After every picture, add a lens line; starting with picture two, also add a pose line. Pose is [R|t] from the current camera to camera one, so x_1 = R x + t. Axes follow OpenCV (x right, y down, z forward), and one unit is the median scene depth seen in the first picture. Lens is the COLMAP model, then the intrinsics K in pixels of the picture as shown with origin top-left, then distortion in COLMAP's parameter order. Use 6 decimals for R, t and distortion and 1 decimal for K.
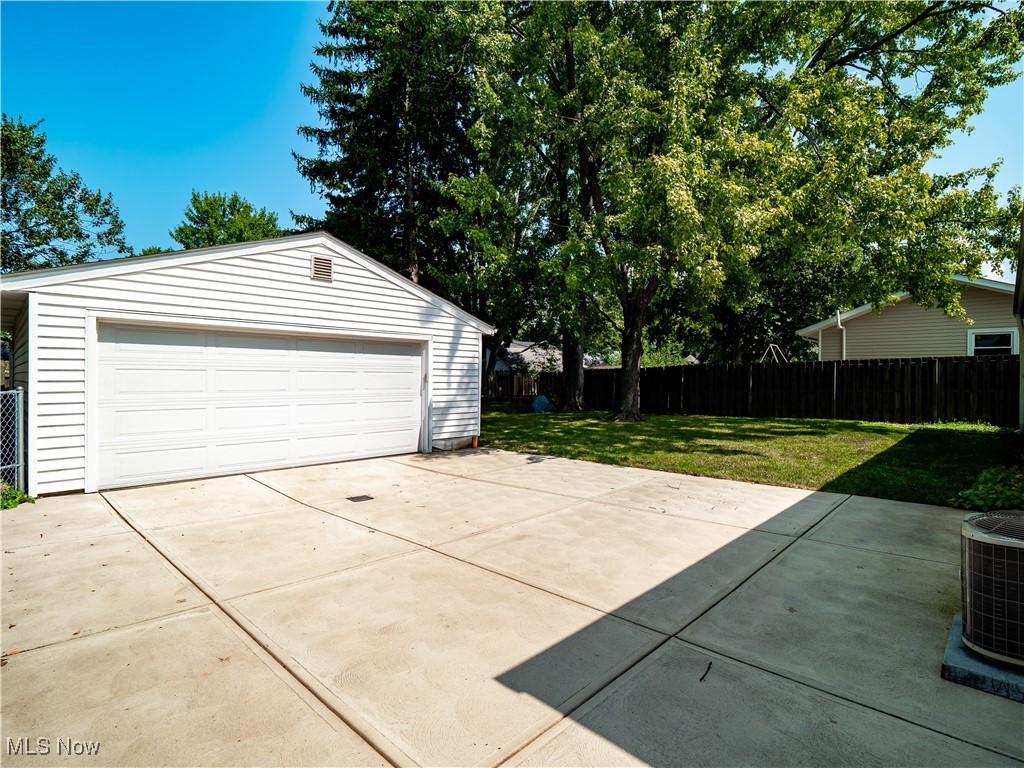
lens RADIAL K [[518.7, 0, 515.6], [0, 518.7, 374.8], [0, 0, 1]] dist [-0.015367, -0.000713]
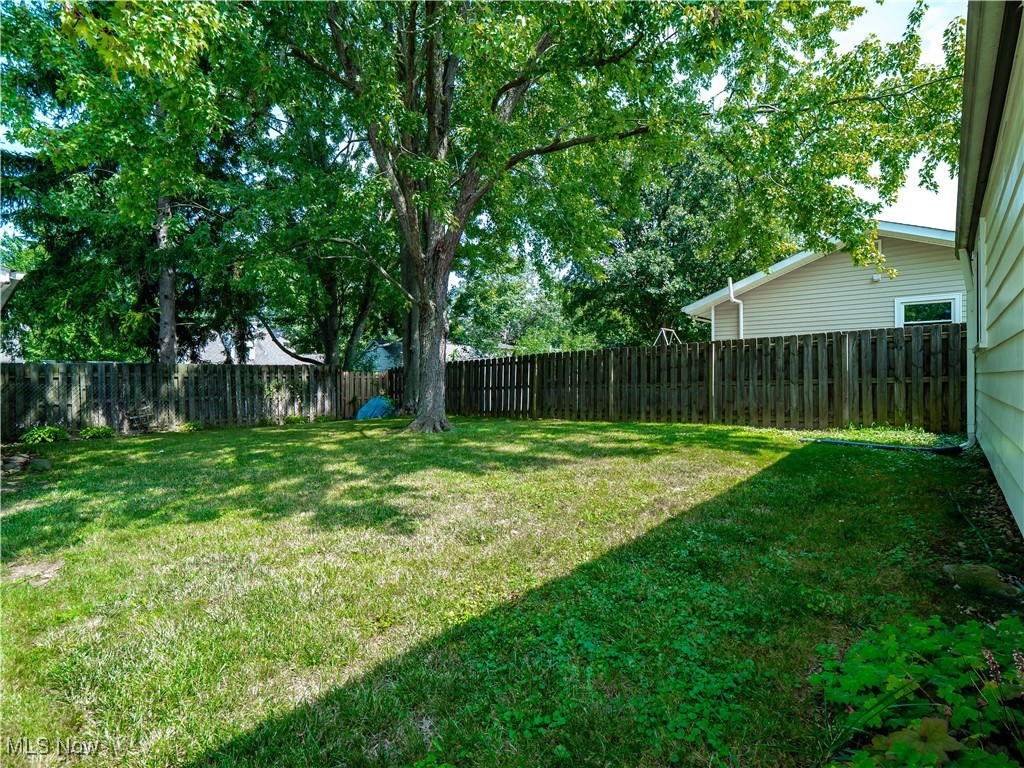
lens RADIAL K [[518.7, 0, 515.6], [0, 518.7, 374.8], [0, 0, 1]] dist [-0.015367, -0.000713]
pose [[0.997455, -0.008968, 0.070737, 0.335761], [0.009319, 0.999946, -0.004637, 0.021836], [-0.070692, 0.005285, 0.997484, 0.353508]]
